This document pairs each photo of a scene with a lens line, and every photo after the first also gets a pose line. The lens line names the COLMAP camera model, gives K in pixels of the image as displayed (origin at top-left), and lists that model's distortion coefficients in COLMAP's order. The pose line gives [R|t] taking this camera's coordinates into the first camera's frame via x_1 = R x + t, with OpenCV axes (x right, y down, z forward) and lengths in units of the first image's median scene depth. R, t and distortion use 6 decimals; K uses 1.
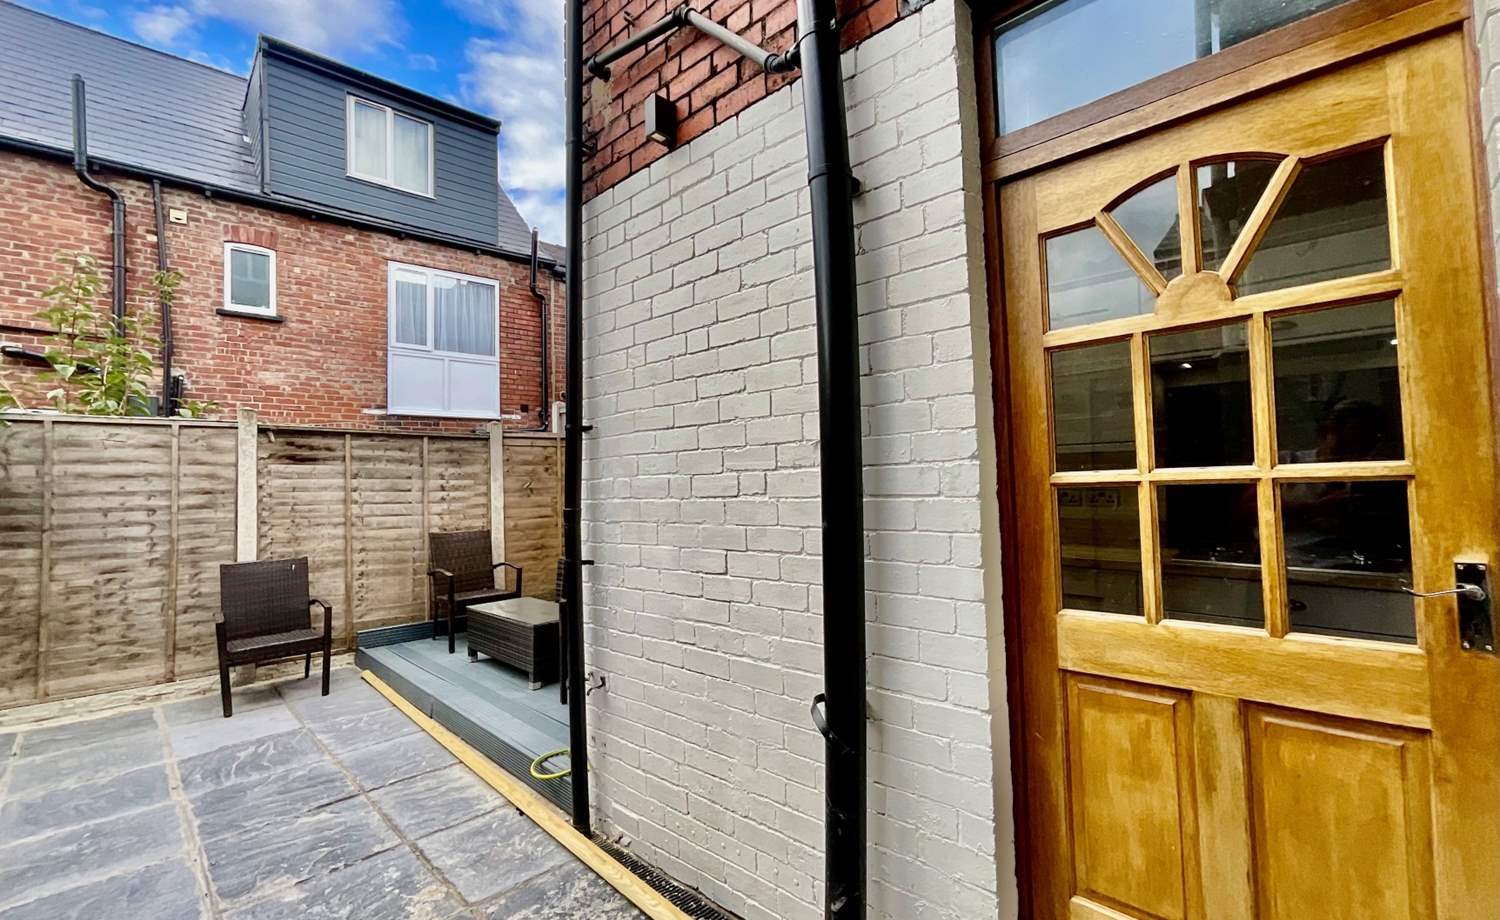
lens RADIAL K [[671.0, 0, 754.2], [0, 671.0, 465.9], [0, 0, 1]] dist [-0.000089, -0.000494]
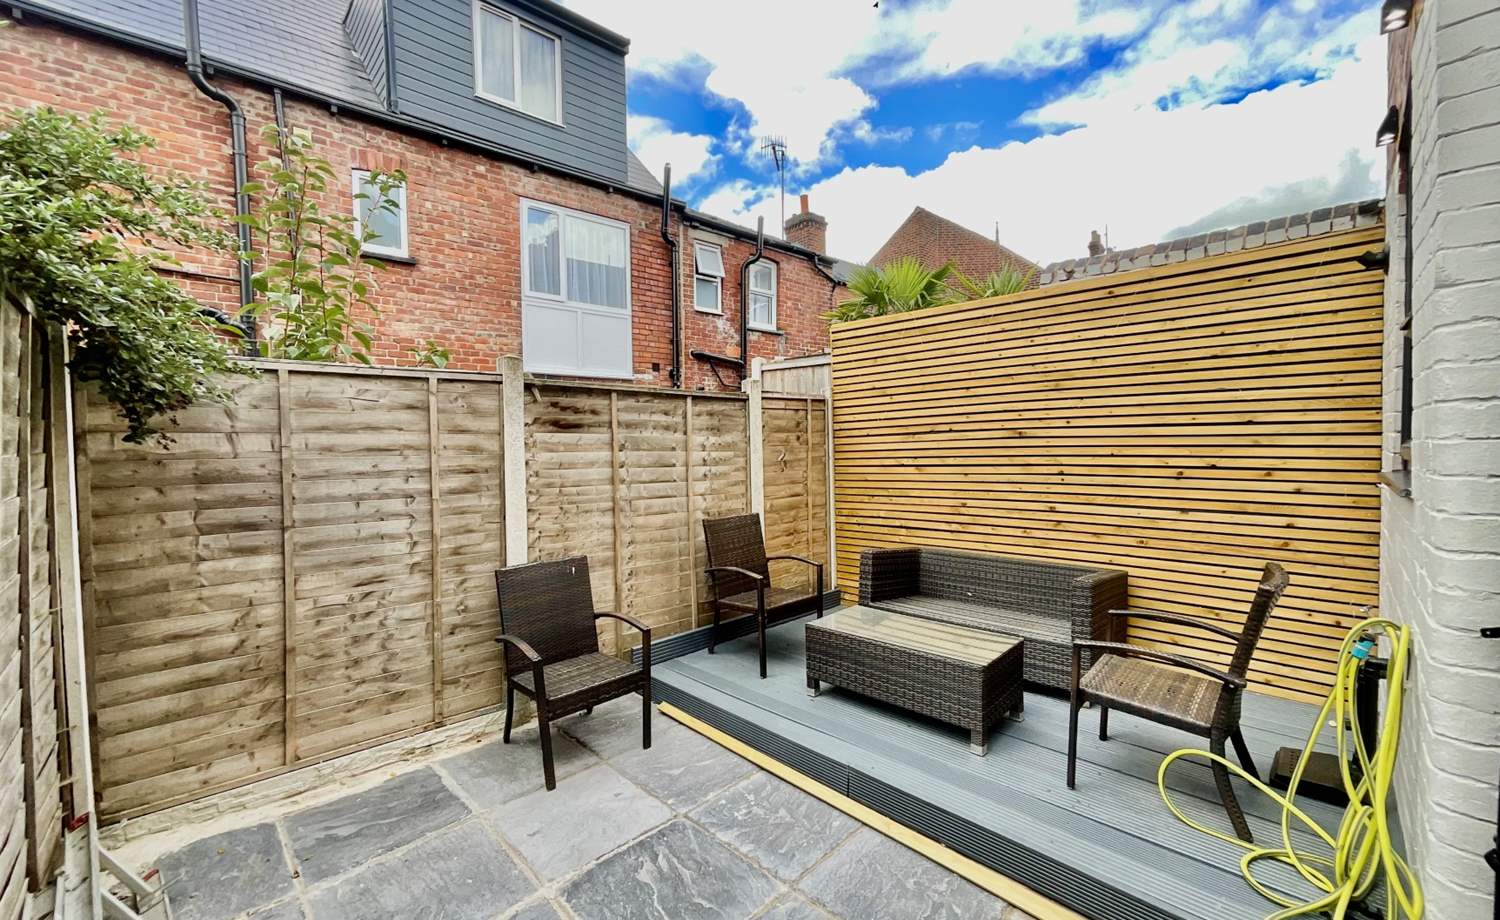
lens RADIAL K [[639.2, 0, 749.0], [0, 639.2, 468.5], [0, 0, 1]] dist [0.000768, 0.001073]
pose [[0.999907, 0.005717, -0.012354, -0.398431], [-0.004919, 0.997959, 0.063663, -0.007295], [0.012692, -0.063597, 0.997895, 0.242729]]
